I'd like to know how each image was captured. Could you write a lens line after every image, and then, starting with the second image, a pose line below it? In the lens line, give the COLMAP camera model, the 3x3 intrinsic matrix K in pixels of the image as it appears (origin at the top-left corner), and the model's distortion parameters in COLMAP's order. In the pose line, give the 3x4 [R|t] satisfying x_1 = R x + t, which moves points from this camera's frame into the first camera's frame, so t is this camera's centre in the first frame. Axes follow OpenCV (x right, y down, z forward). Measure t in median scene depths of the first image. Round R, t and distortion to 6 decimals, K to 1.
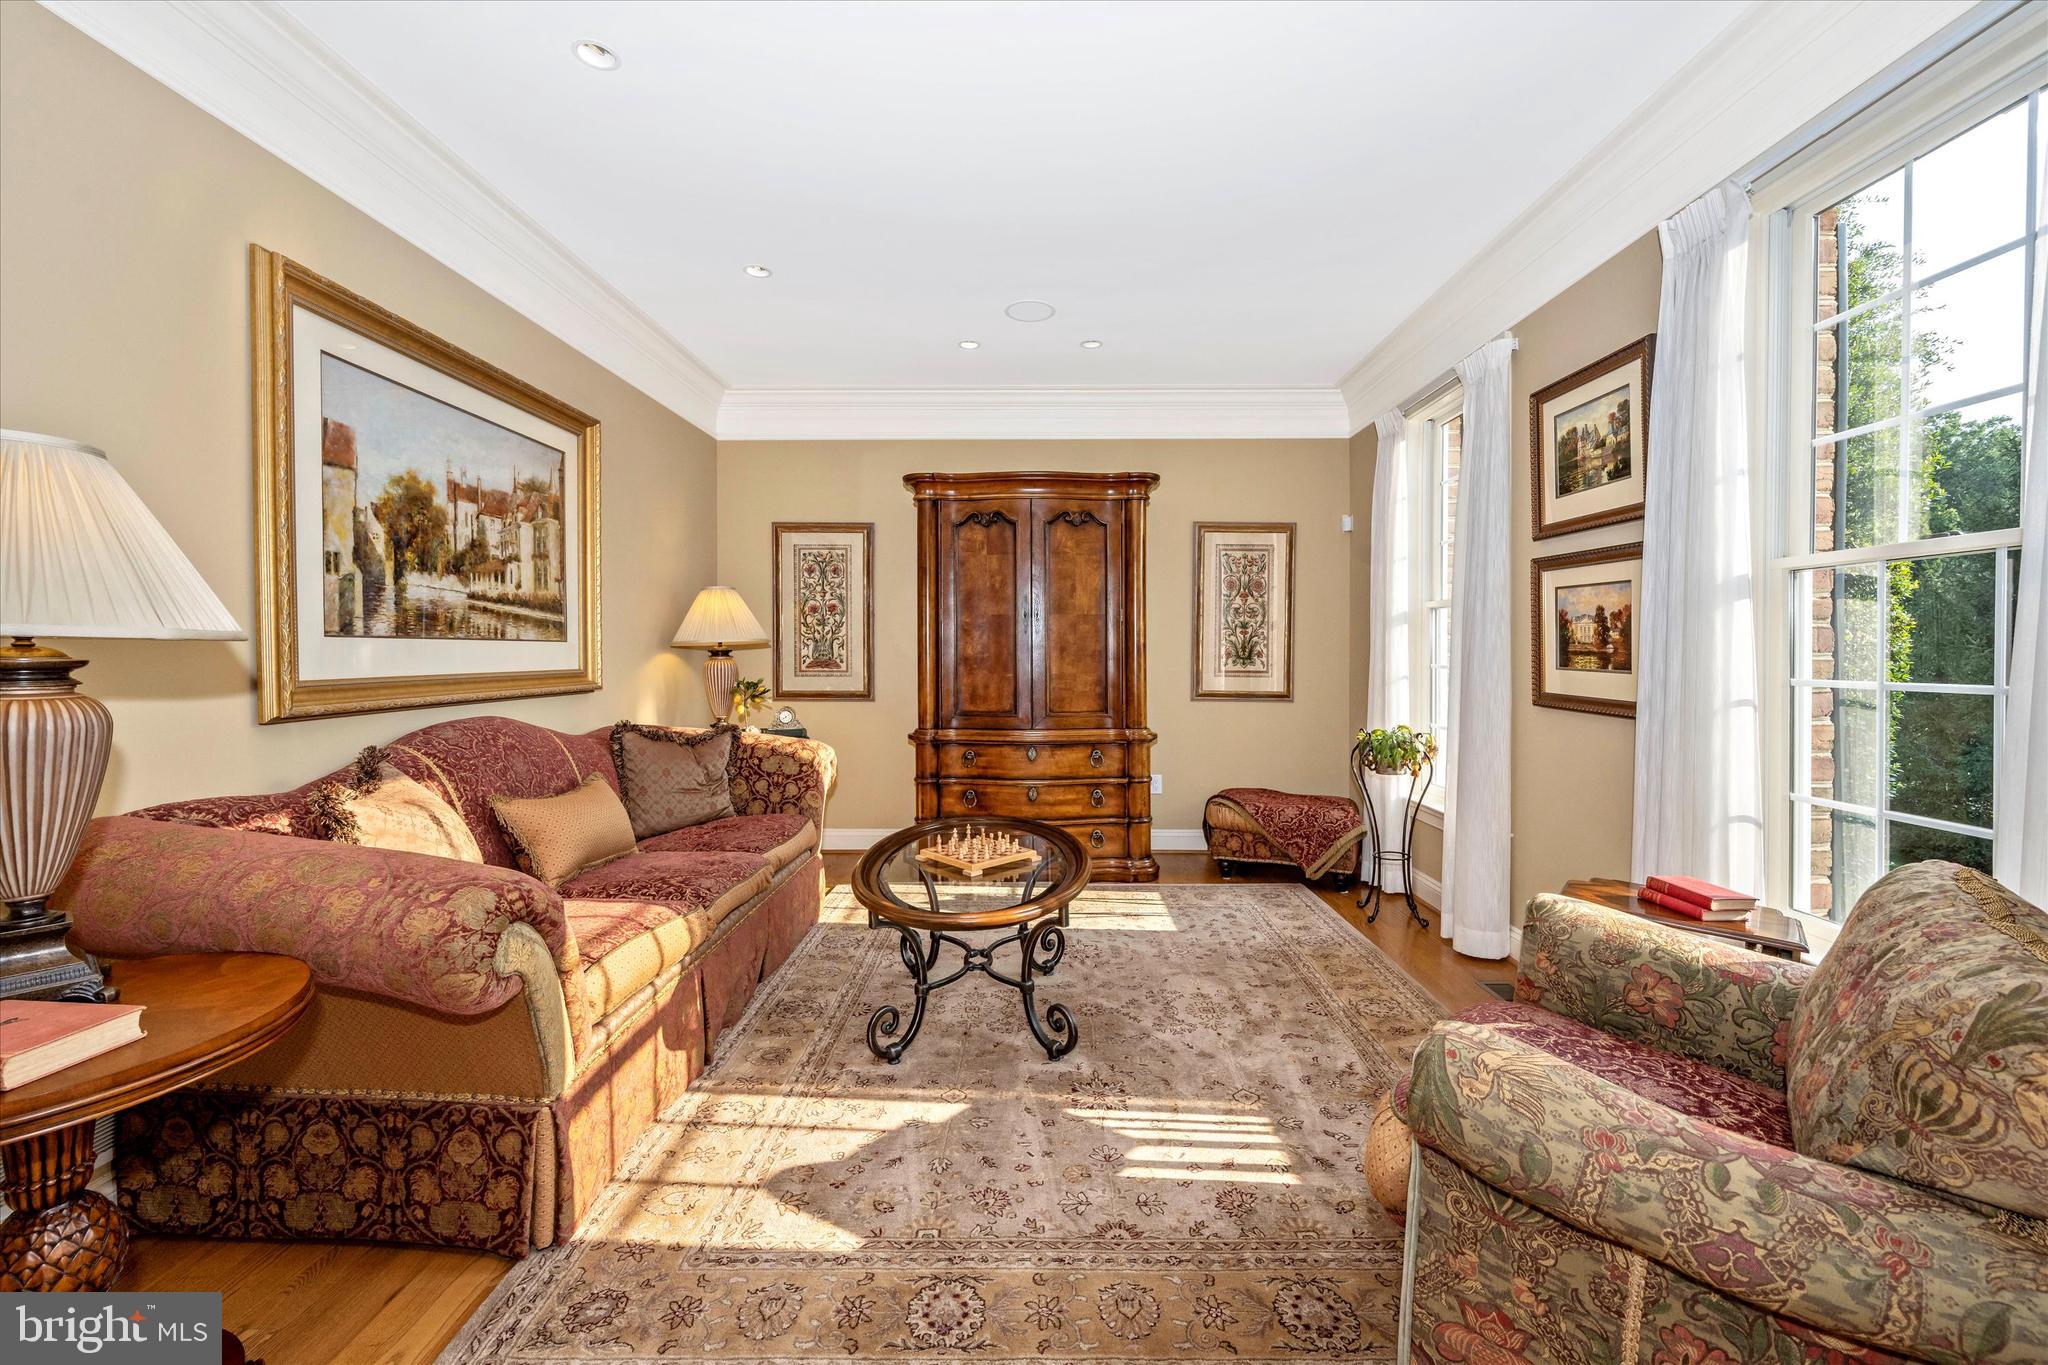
lens RADIAL K [[829.5, 0, 1012.2], [0, 829.5, 652.7], [0, 0, 1]] dist [0.000356, -0.000300]
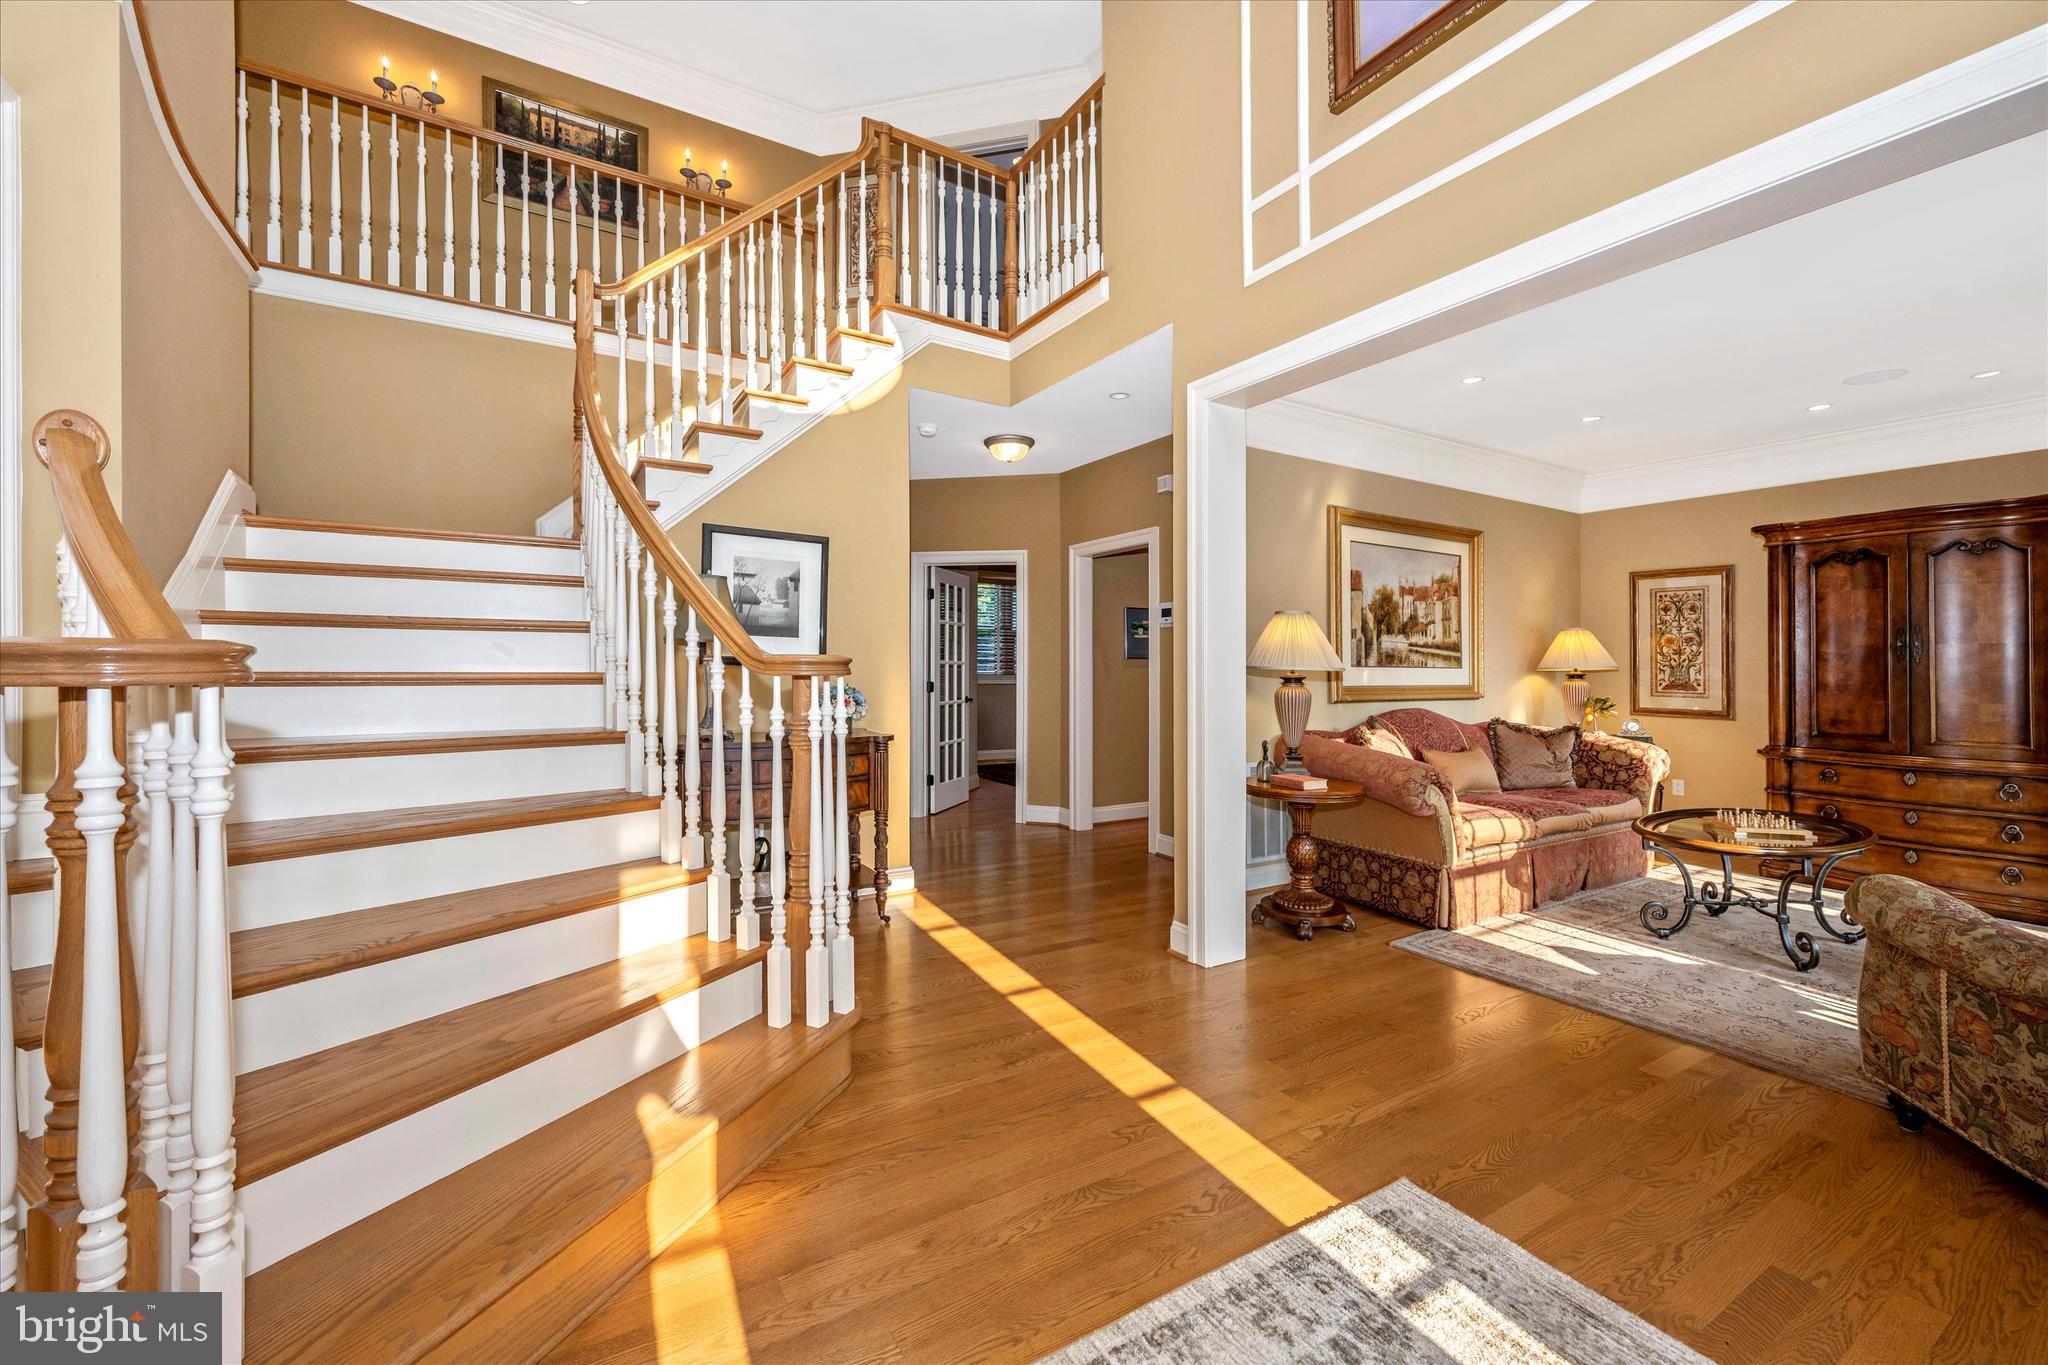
lens RADIAL K [[829.5, 0, 1012.2], [0, 829.5, 652.7], [0, 0, 1]] dist [0.000356, -0.000300]
pose [[0.535203, -0.006153, -0.844701, 0.450857], [-0.012247, 0.999812, -0.015043, -0.009804], [0.844634, 0.018396, 0.535027, -0.762460]]
